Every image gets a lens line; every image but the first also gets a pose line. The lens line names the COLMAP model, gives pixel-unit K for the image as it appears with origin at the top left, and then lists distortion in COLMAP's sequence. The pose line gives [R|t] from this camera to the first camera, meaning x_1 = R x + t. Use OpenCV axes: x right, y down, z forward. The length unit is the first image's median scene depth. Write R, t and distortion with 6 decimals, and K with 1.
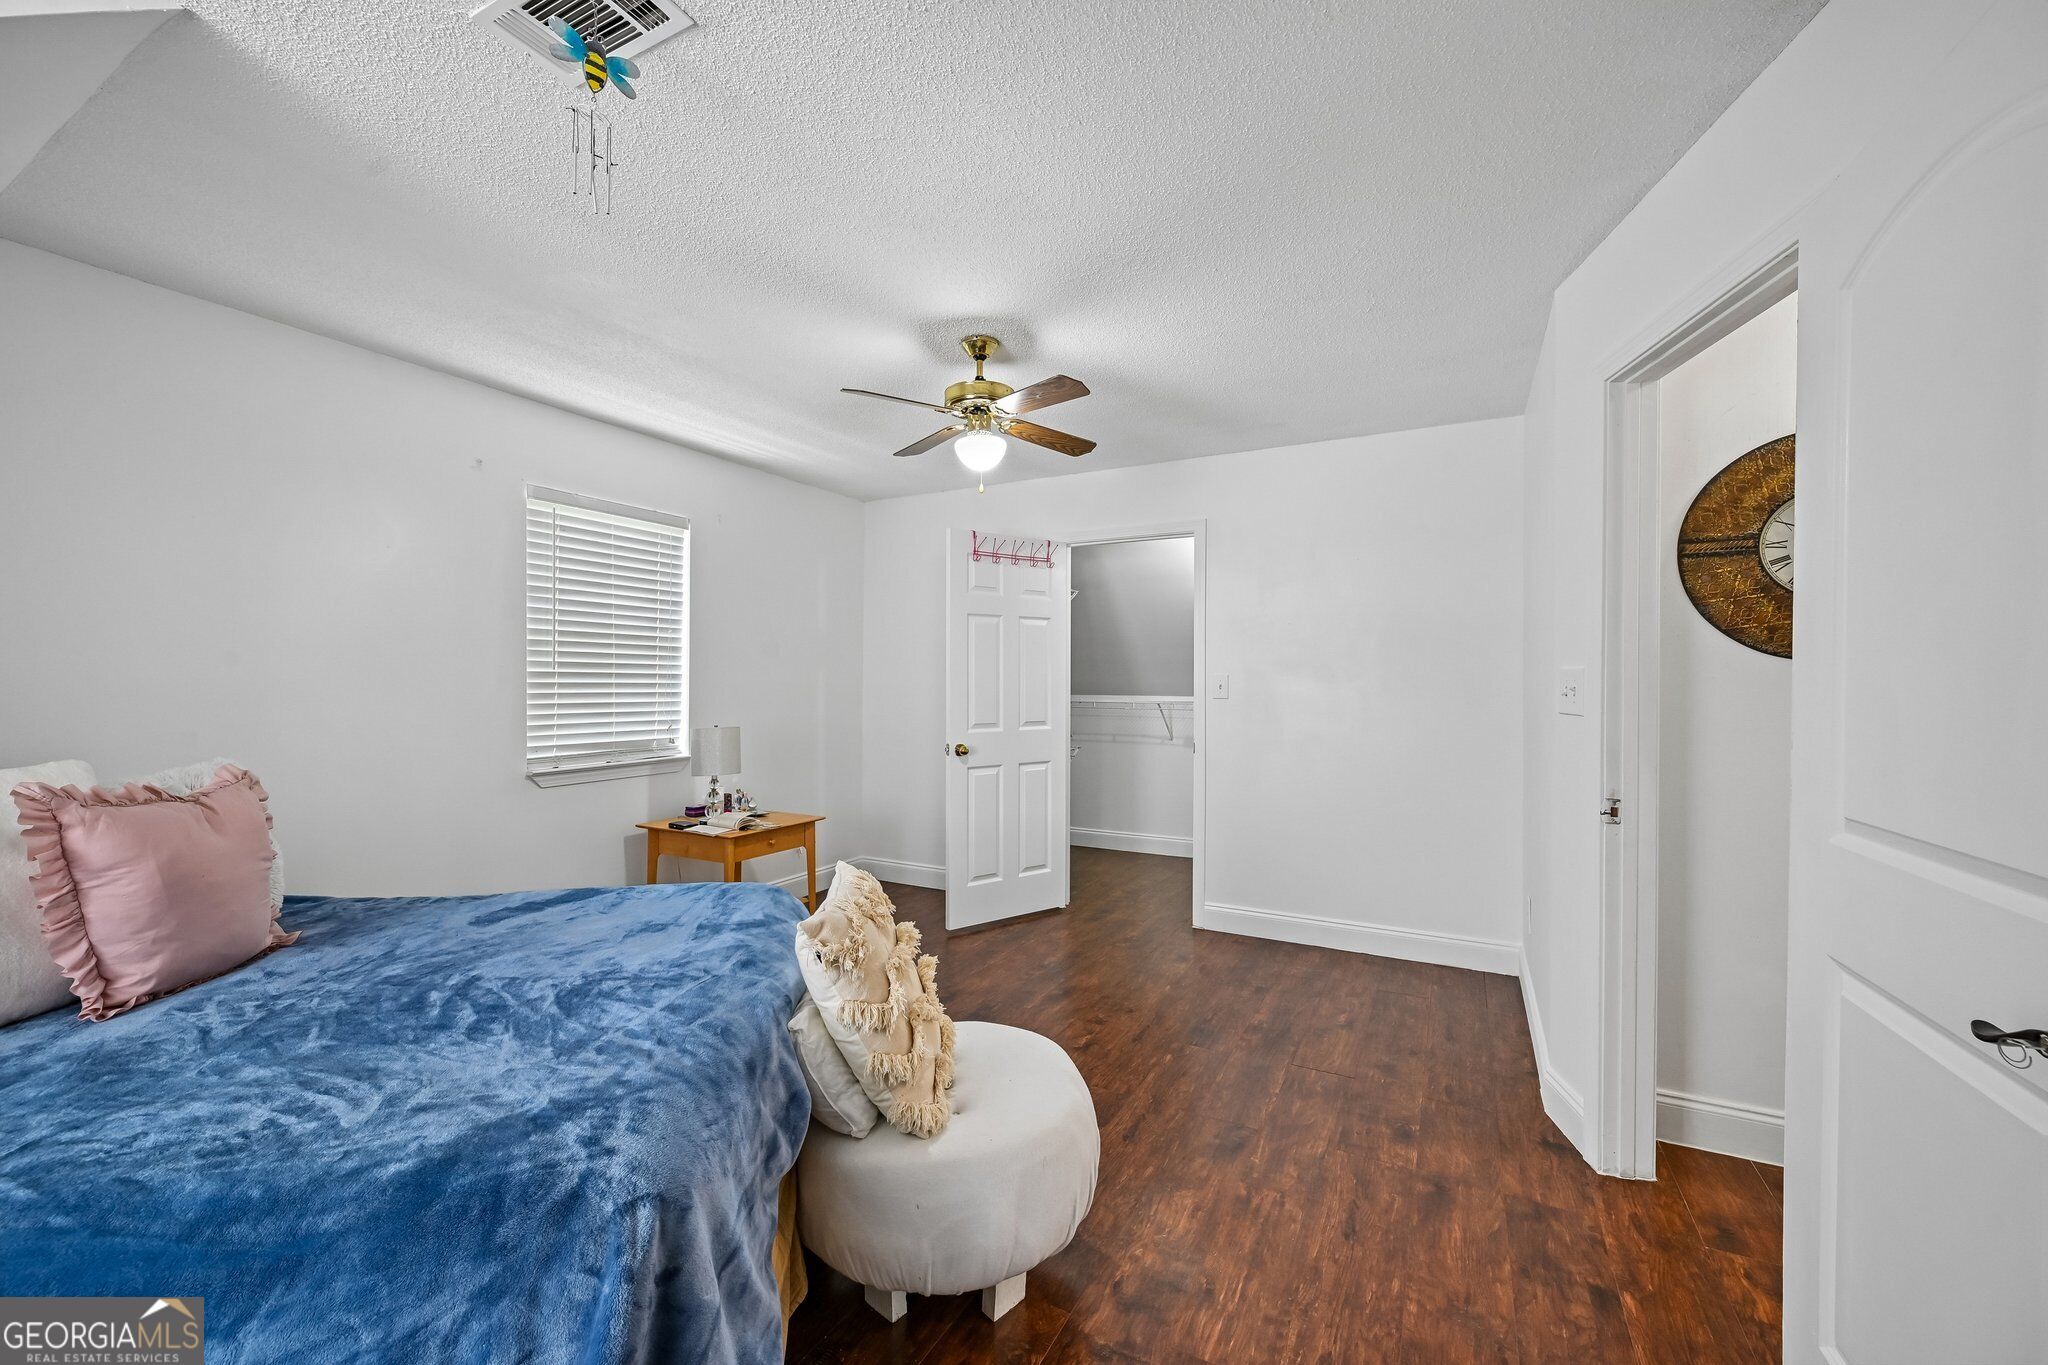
lens RADIAL K [[795.5, 0, 1026.4], [0, 795.5, 676.4], [0, 0, 1]] dist [-0.001217, 0.000062]
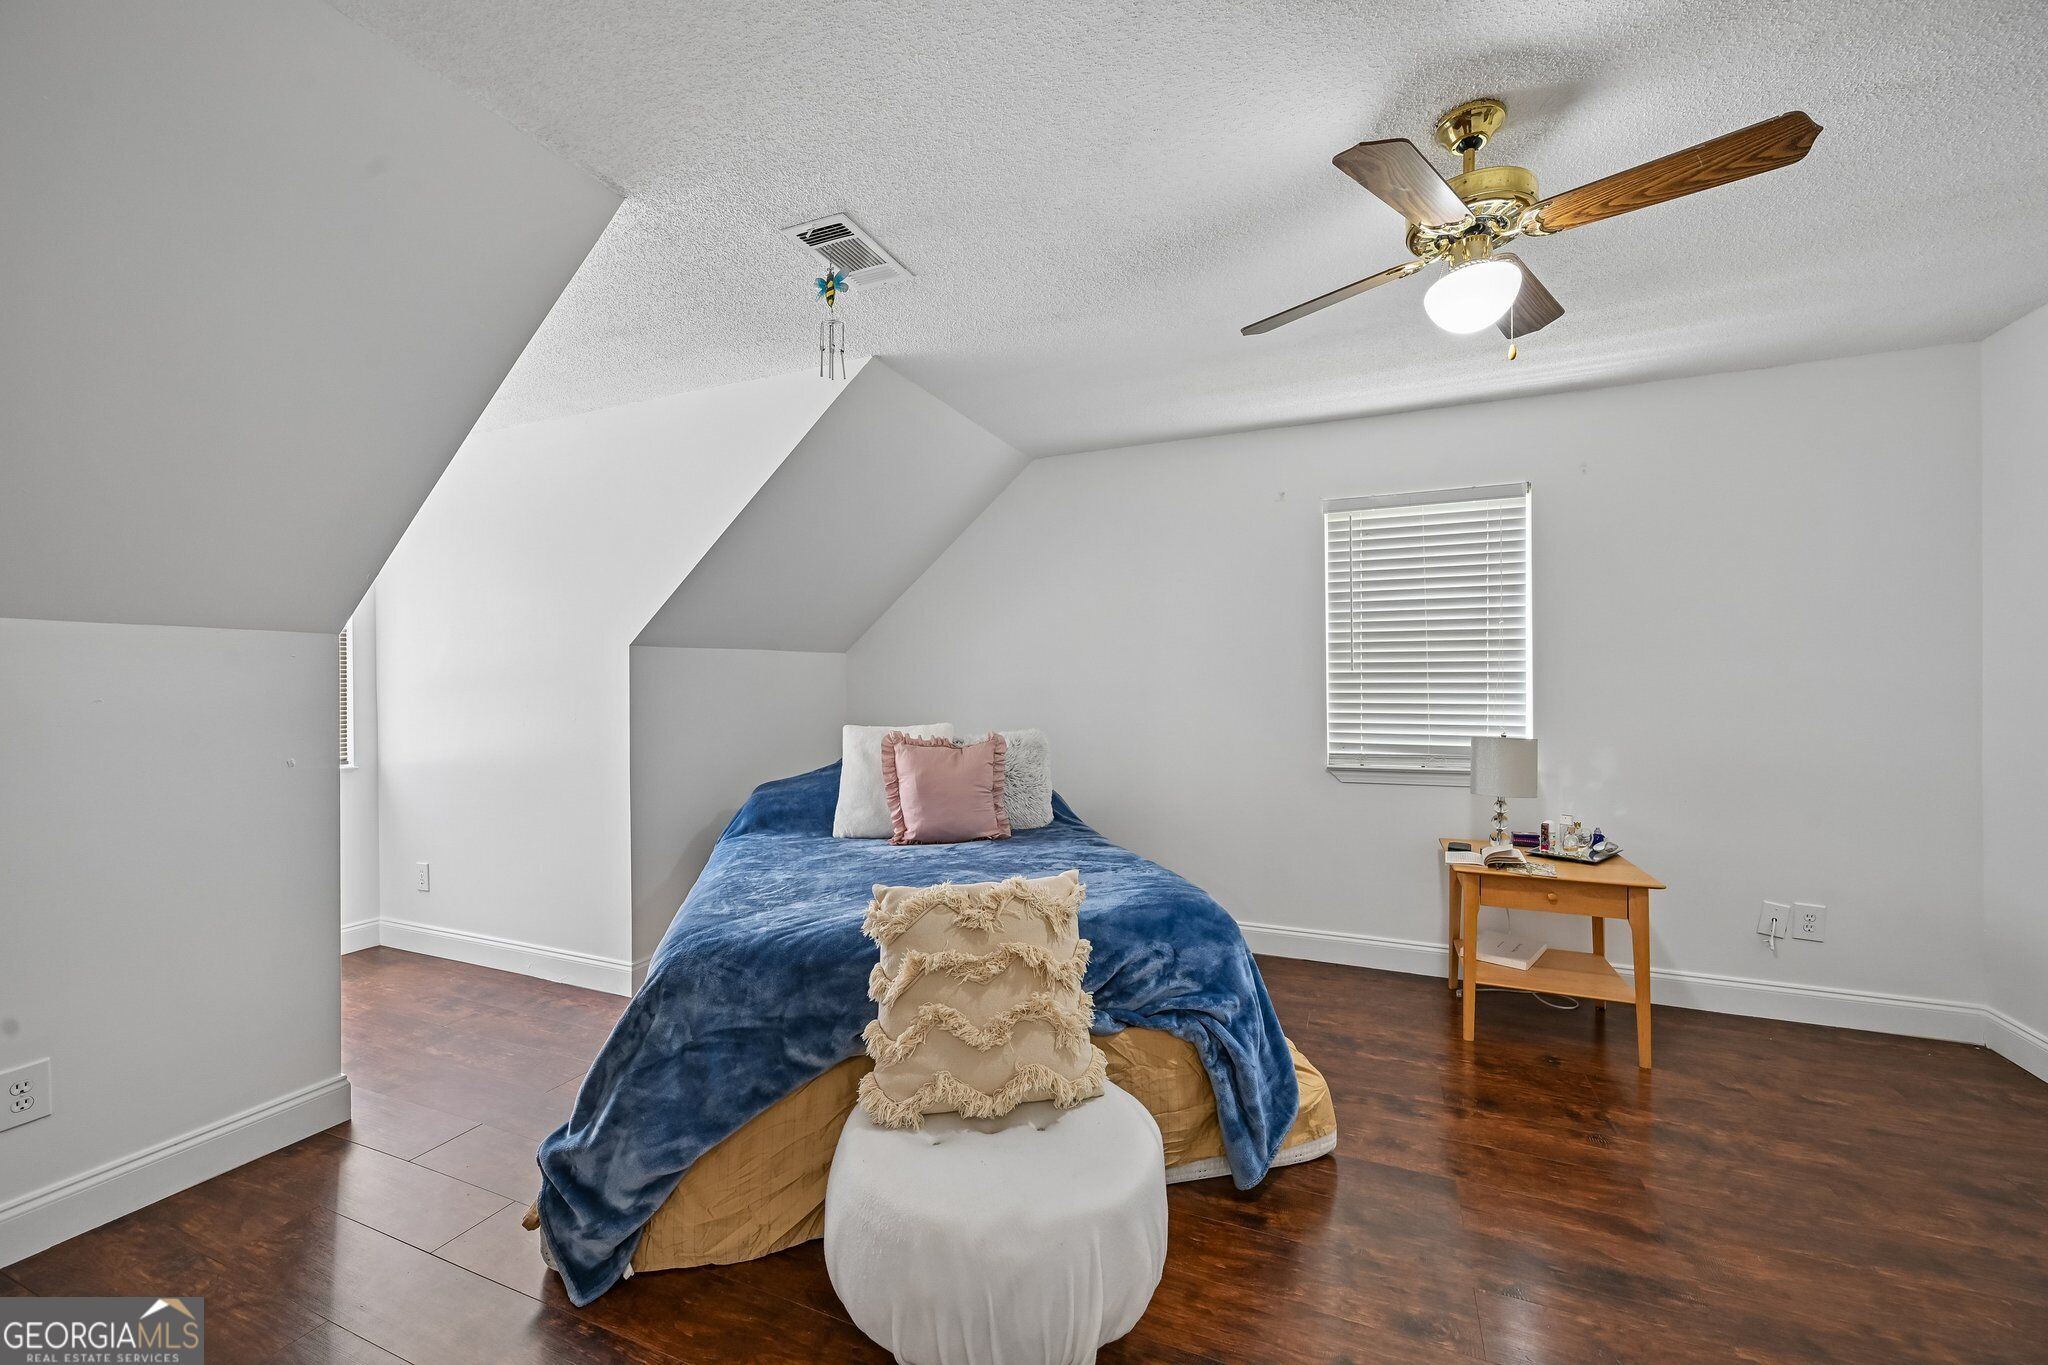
lens RADIAL K [[795.5, 0, 1028.3], [0, 795.5, 680.2], [0, 0, 1]] dist [-0.001217, 0.000062]
pose [[0.095093, -0.005975, -0.995450, 0.405398], [0.012985, 0.999904, -0.004761, 0.003430], [0.995384, -0.012473, 0.095161, 0.479430]]
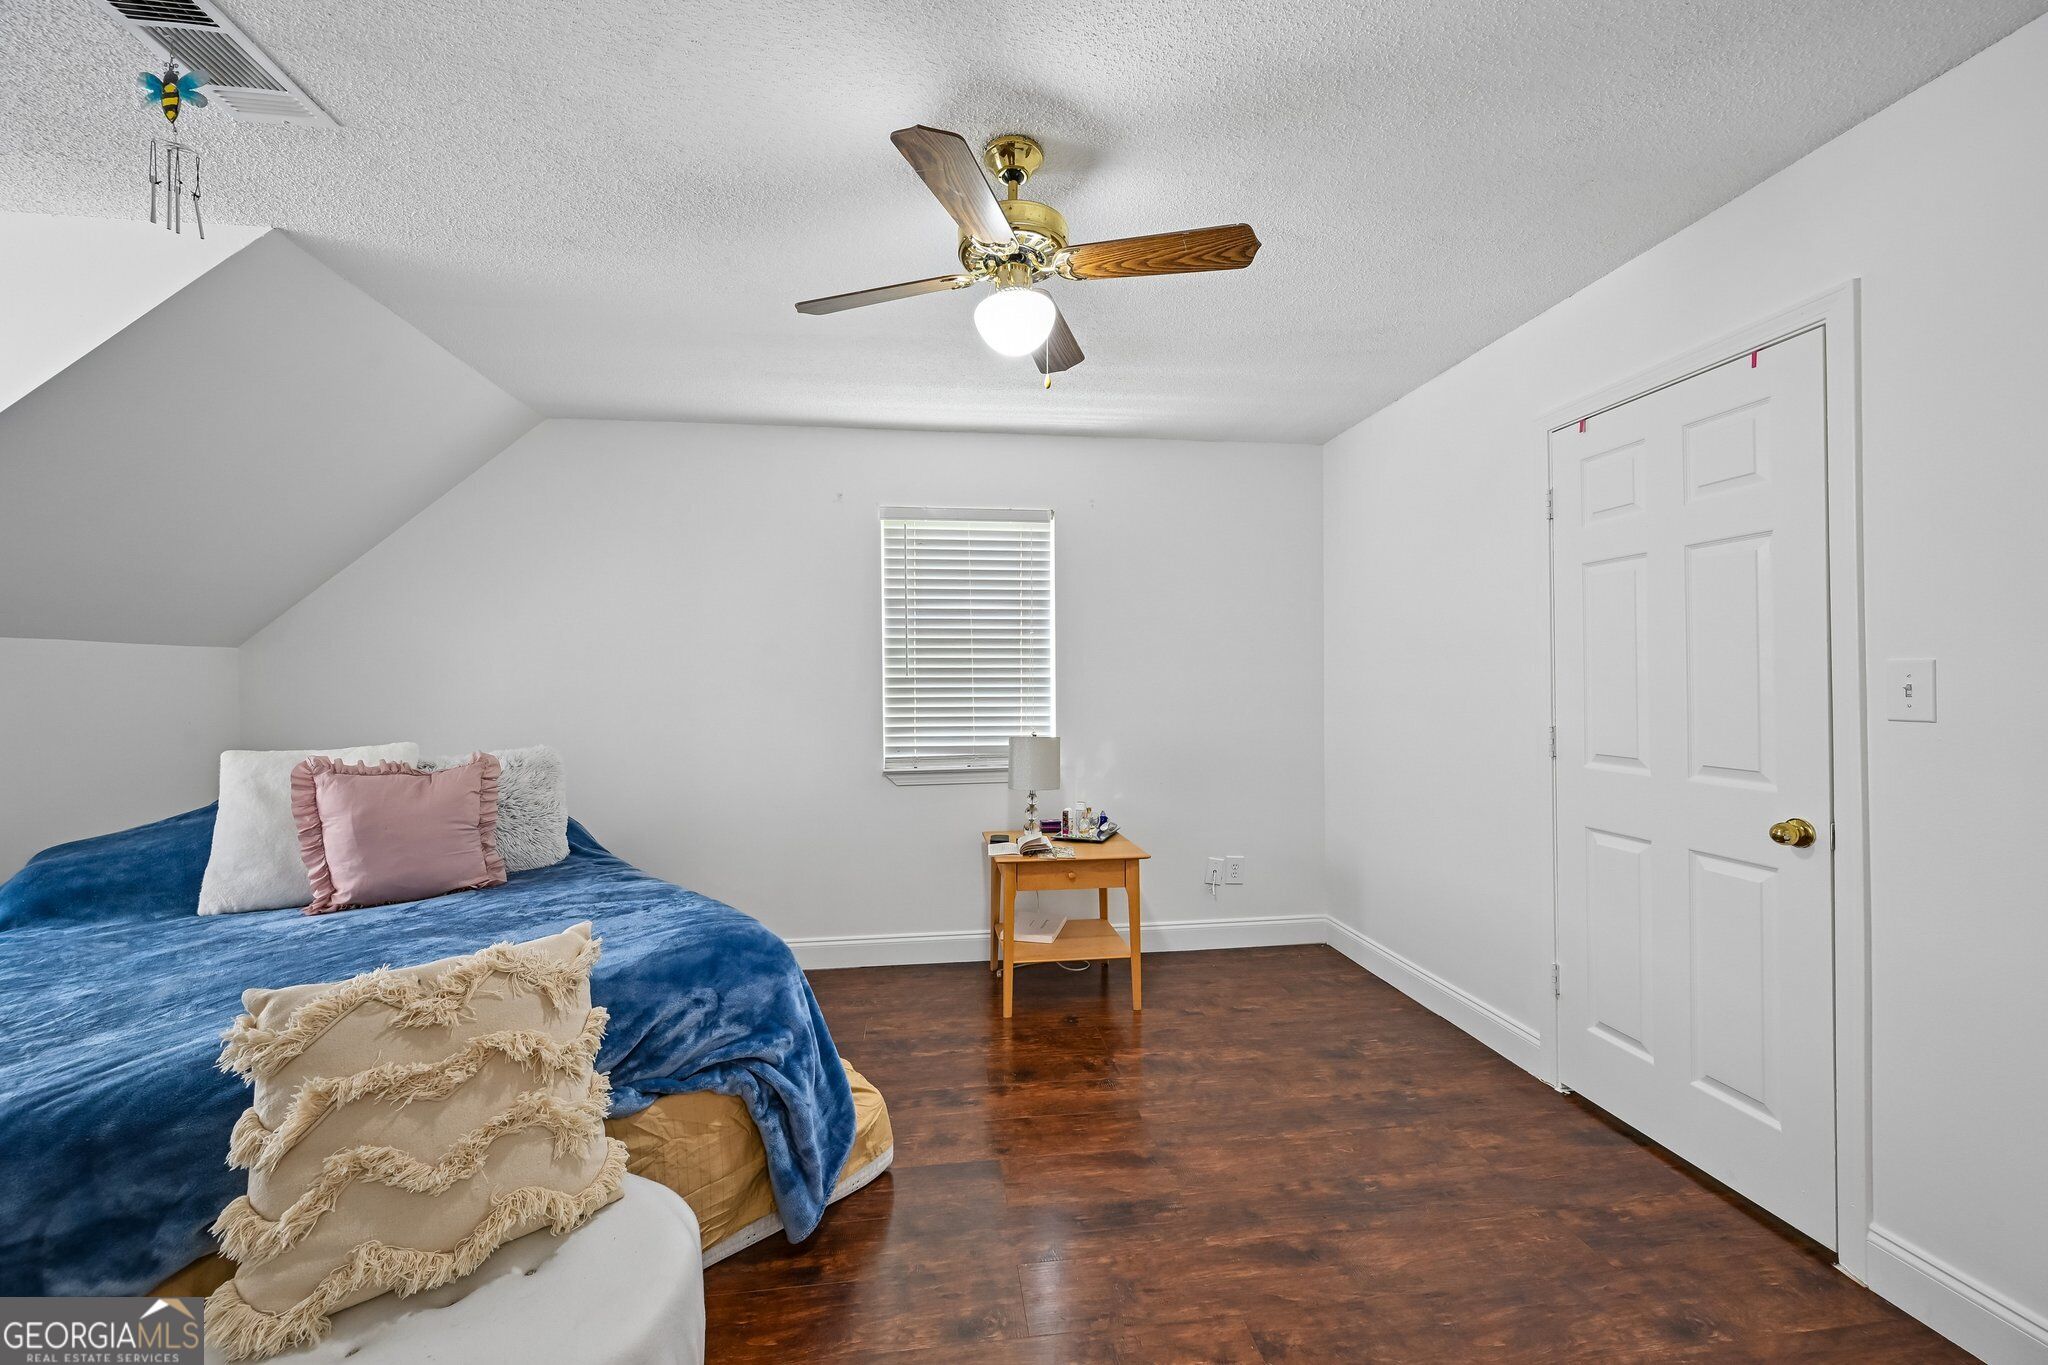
lens RADIAL K [[795.5, 0, 1023.5], [0, 795.5, 679.0], [0, 0, 1]] dist [-0.001217, 0.000062]
pose [[0.589188, -0.011656, -0.807912, 0.362488], [0.014449, 0.999888, -0.003889, 0.002447], [0.807867, -0.009382, 0.589290, 0.499262]]
